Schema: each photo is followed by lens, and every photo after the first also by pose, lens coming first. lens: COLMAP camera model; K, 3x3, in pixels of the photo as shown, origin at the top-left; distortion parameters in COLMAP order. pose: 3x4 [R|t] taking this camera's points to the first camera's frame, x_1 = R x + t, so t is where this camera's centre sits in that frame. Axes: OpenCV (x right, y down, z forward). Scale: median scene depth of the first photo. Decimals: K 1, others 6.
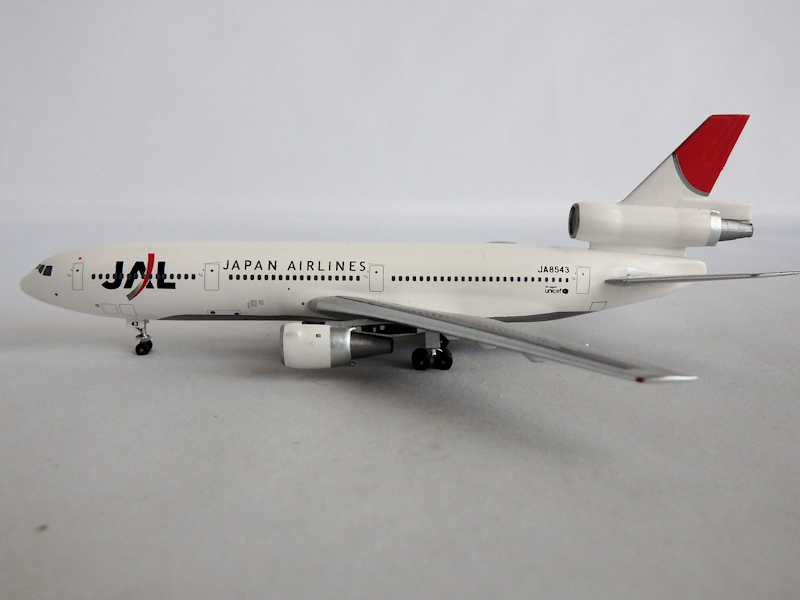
lens RADIAL K [[814.0, 0, 396.4], [0, 814.0, 297.4], [0, 0, 1]] dist [0.123045, 0.000000]
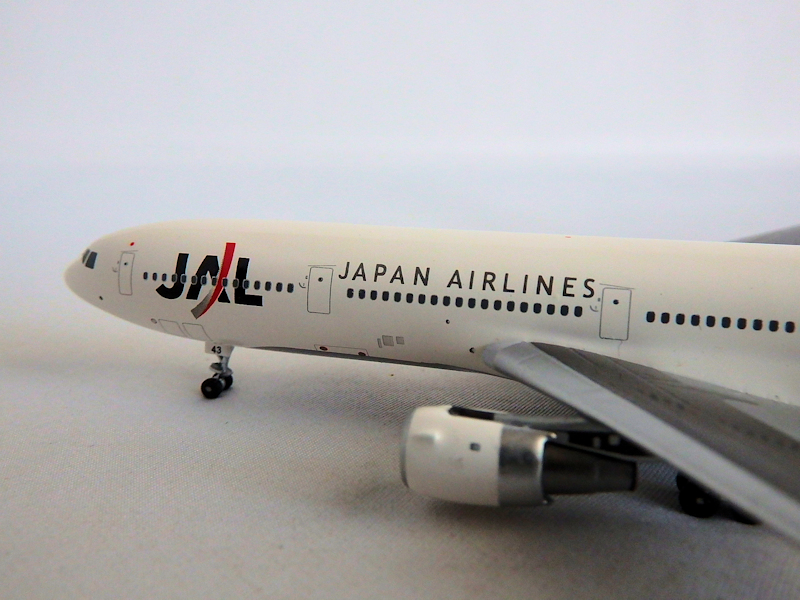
lens RADIAL K [[814.0, 0, 403.6], [0, 814.0, 299.5], [0, 0, 1]] dist [0.123045, 0.000000]
pose [[0.951474, 0.077199, -0.297890, 0.002017], [-0.047899, 0.993376, 0.104445, -0.081080], [0.303980, -0.085109, 0.948869, 0.472326]]
